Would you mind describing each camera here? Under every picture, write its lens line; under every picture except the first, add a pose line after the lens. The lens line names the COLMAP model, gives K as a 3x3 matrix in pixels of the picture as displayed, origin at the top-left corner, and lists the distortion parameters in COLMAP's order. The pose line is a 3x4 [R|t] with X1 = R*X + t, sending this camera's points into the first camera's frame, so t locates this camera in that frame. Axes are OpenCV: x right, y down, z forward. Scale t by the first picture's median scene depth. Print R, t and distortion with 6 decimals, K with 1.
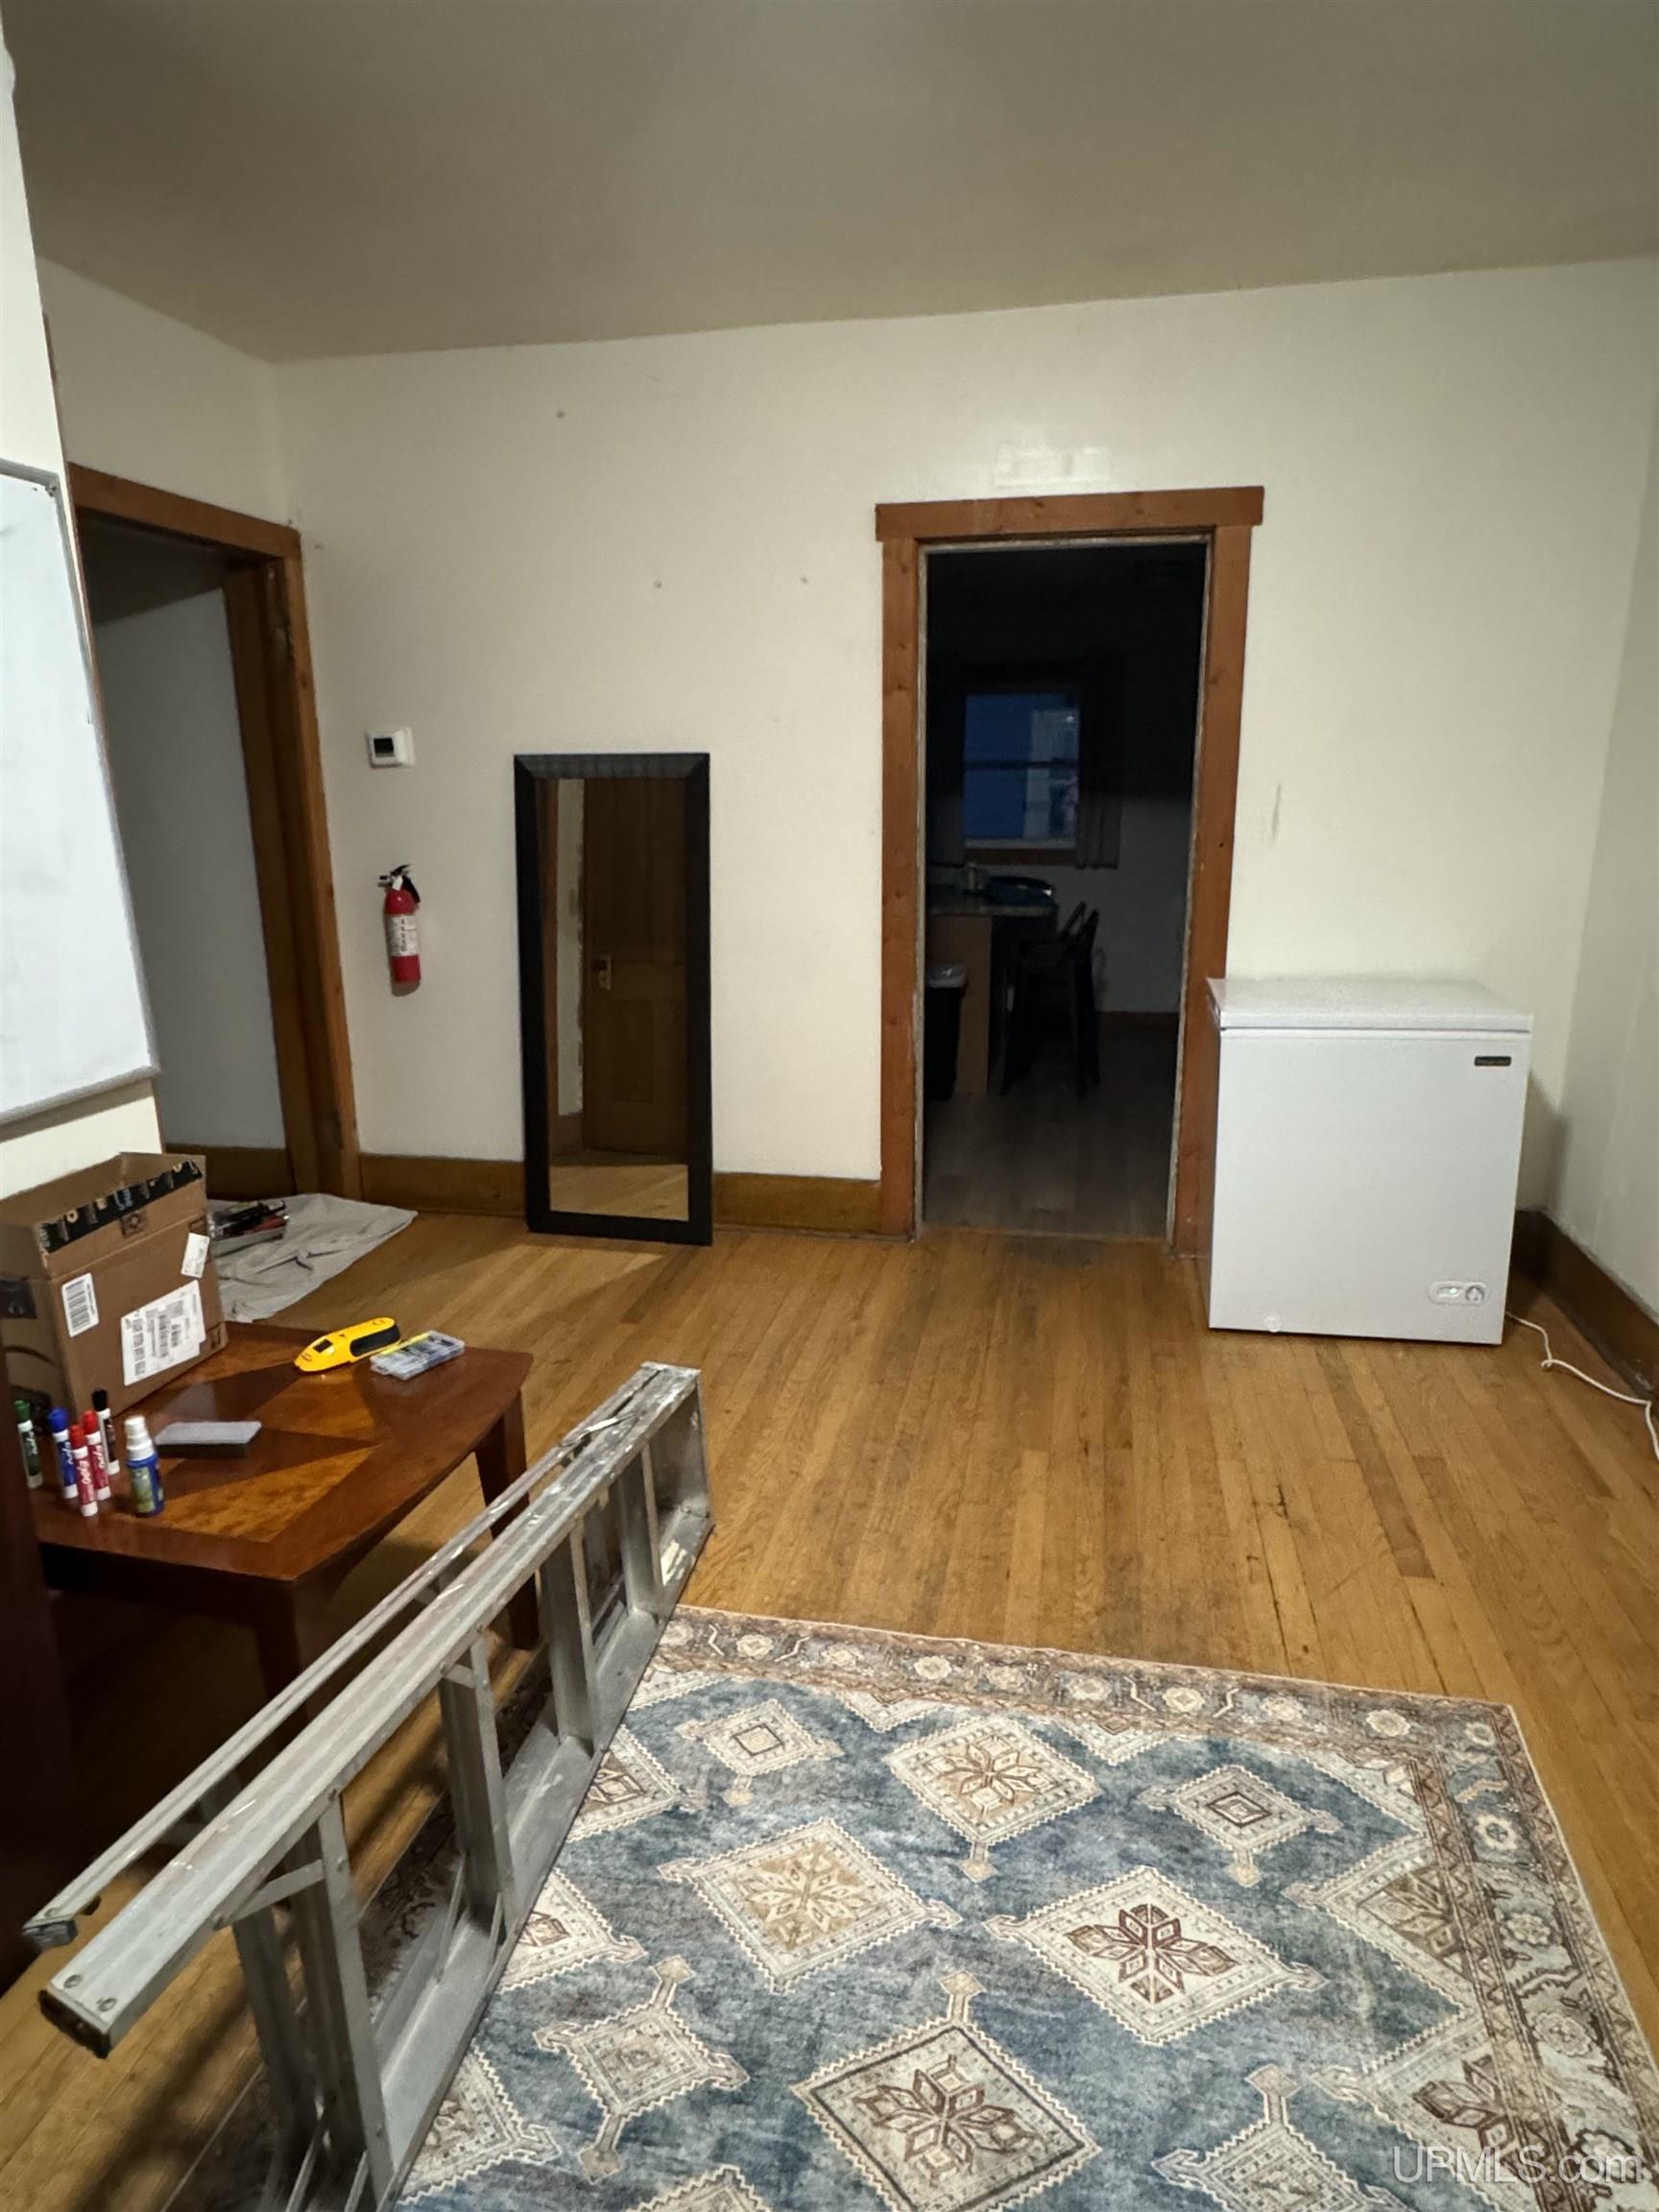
lens RADIAL K [[1258.0, 0, 829.5], [0, 1258.0, 1106.0], [0, 0, 1]] dist [-0.004226, 0.000146]
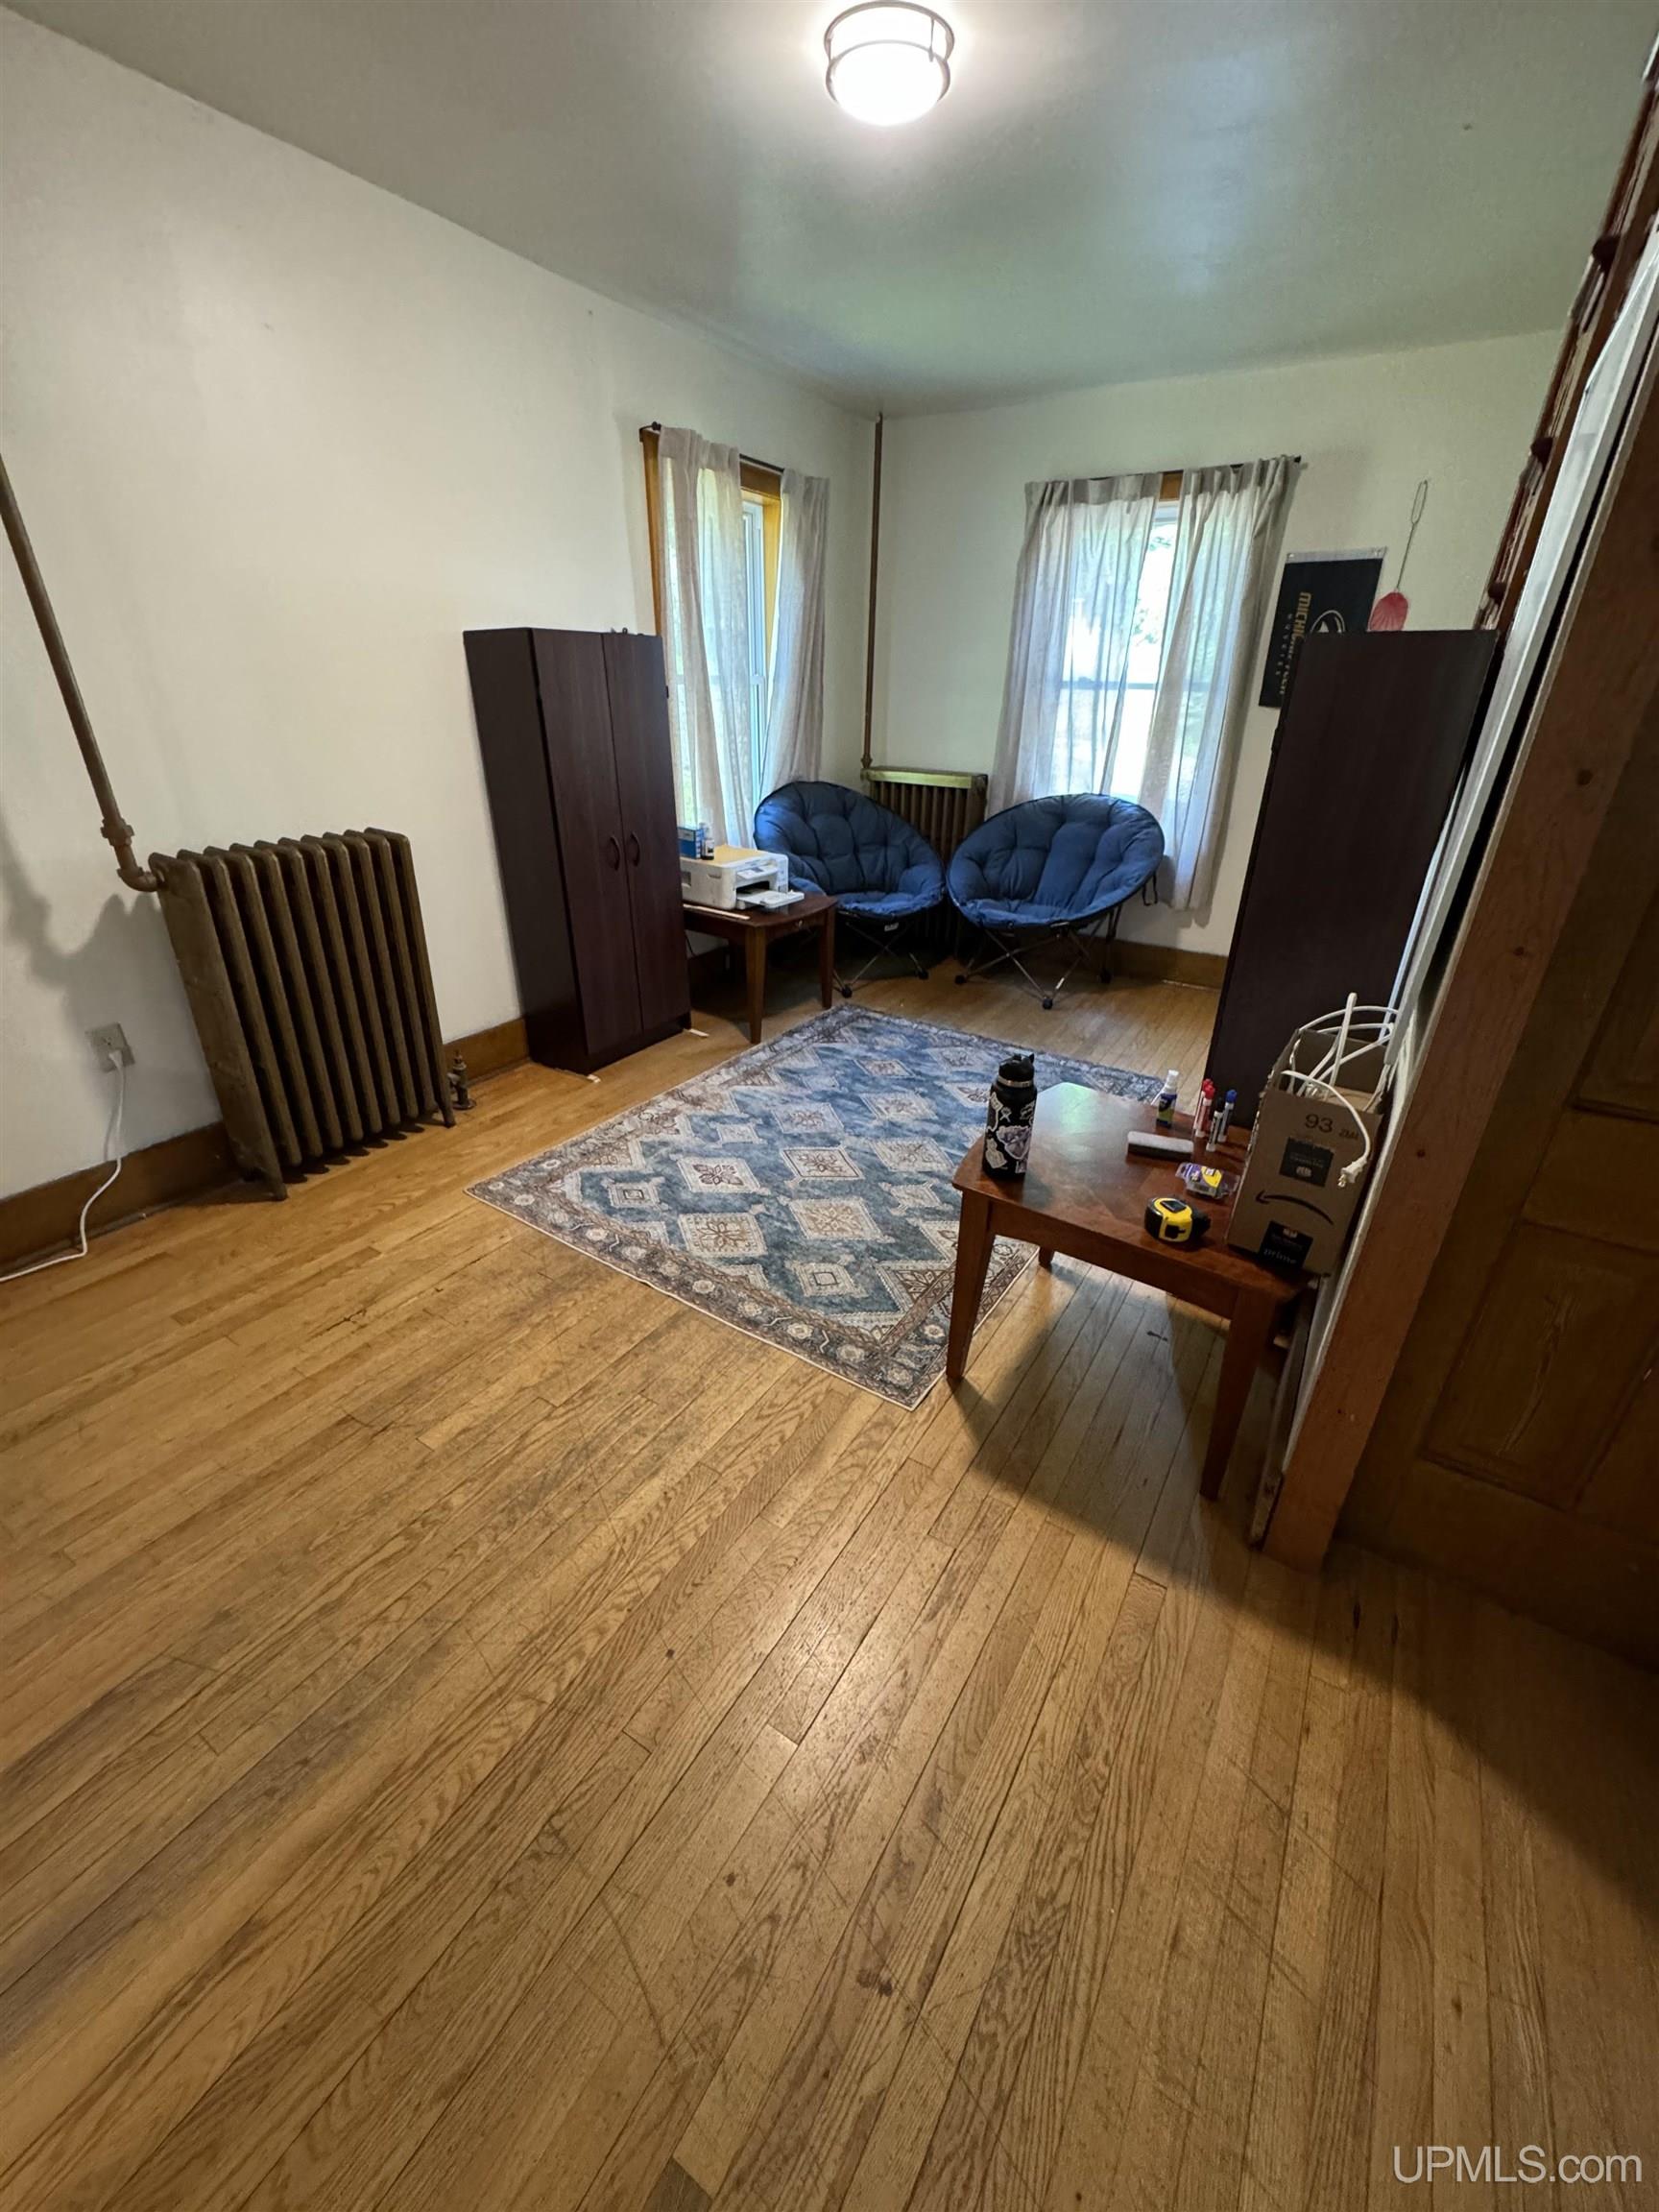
lens RADIAL K [[872.6, 0, 829.5], [0, 872.6, 1106.0], [0, 0, 1]] dist [0.000299, -0.000052]
pose [[-0.934614, -0.162289, 0.316479, -0.424366], [0.080992, 0.769334, 0.633692, -0.464184], [-0.346319, 0.617890, -0.705886, 1.776447]]
